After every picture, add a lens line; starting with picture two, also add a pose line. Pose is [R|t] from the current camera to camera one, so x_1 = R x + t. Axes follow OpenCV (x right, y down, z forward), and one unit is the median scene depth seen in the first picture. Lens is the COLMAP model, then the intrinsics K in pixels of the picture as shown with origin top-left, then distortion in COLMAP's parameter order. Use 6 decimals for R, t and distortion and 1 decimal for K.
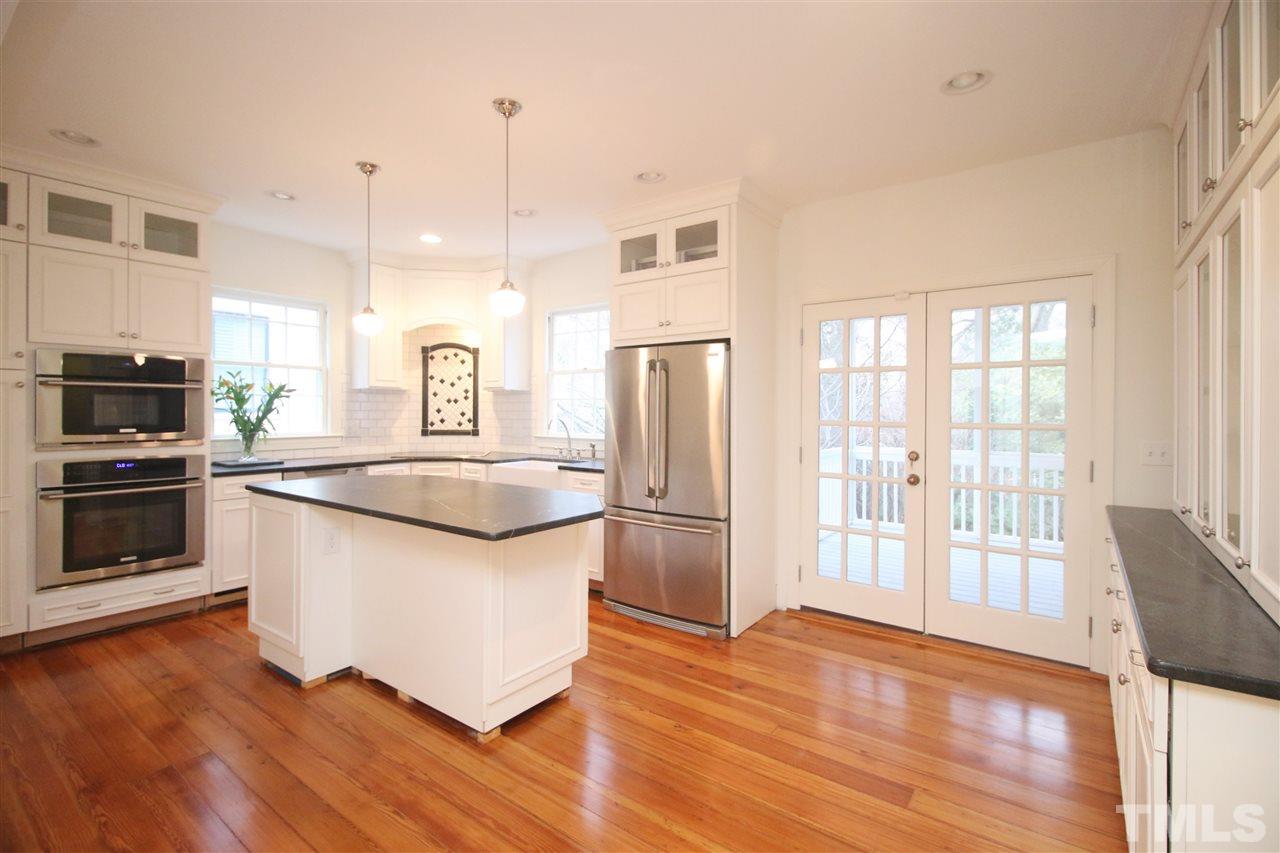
lens RADIAL K [[585.5, 0, 636.1], [0, 585.5, 409.8], [0, 0, 1]] dist [-0.003508, -0.000844]
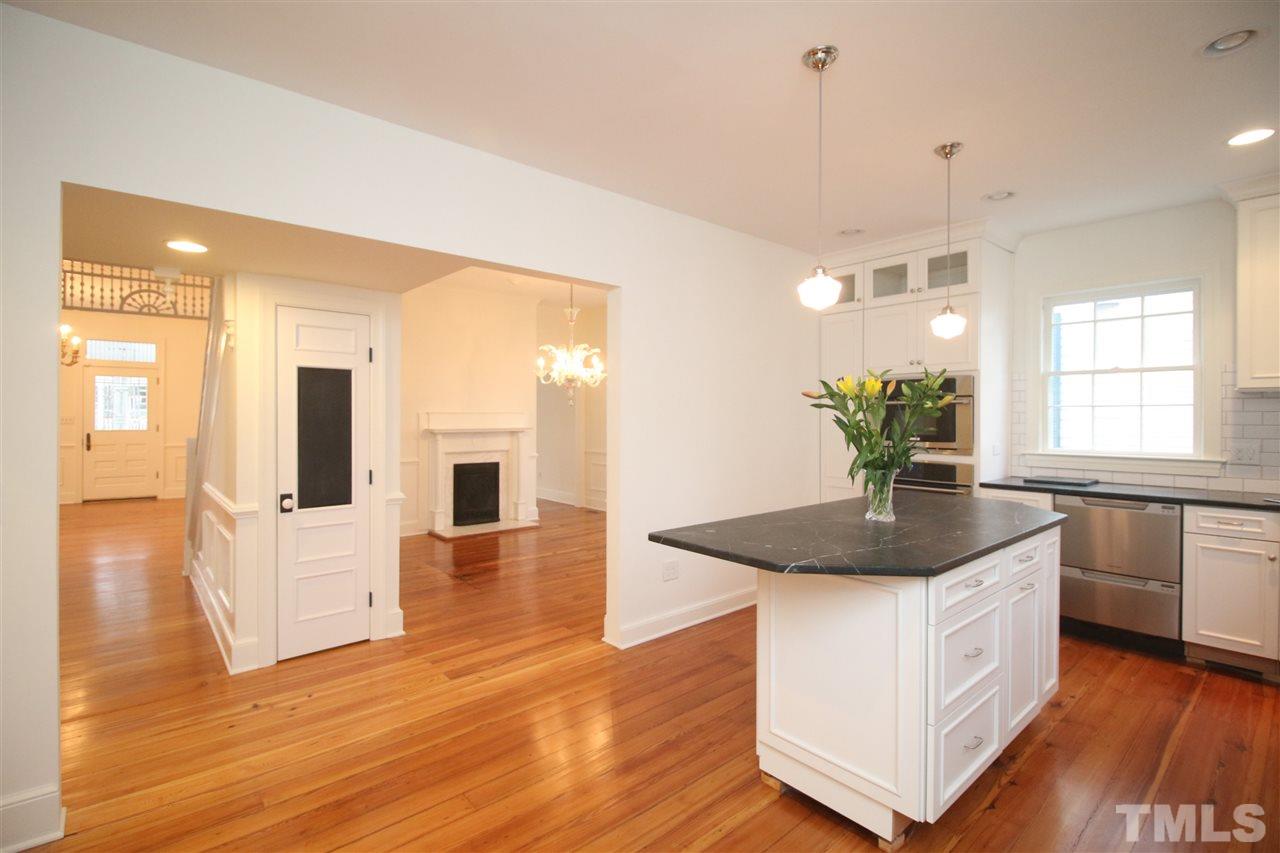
lens RADIAL K [[574.7, 0, 629.9], [0, 574.7, 416.8], [0, 0, 1]] dist [0.023365, -0.010651]
pose [[-0.215752, -0.008917, -0.976407, 0.460662], [-0.005479, 0.999954, -0.007922, 0.001601], [0.976433, 0.003641, -0.215791, 0.663313]]
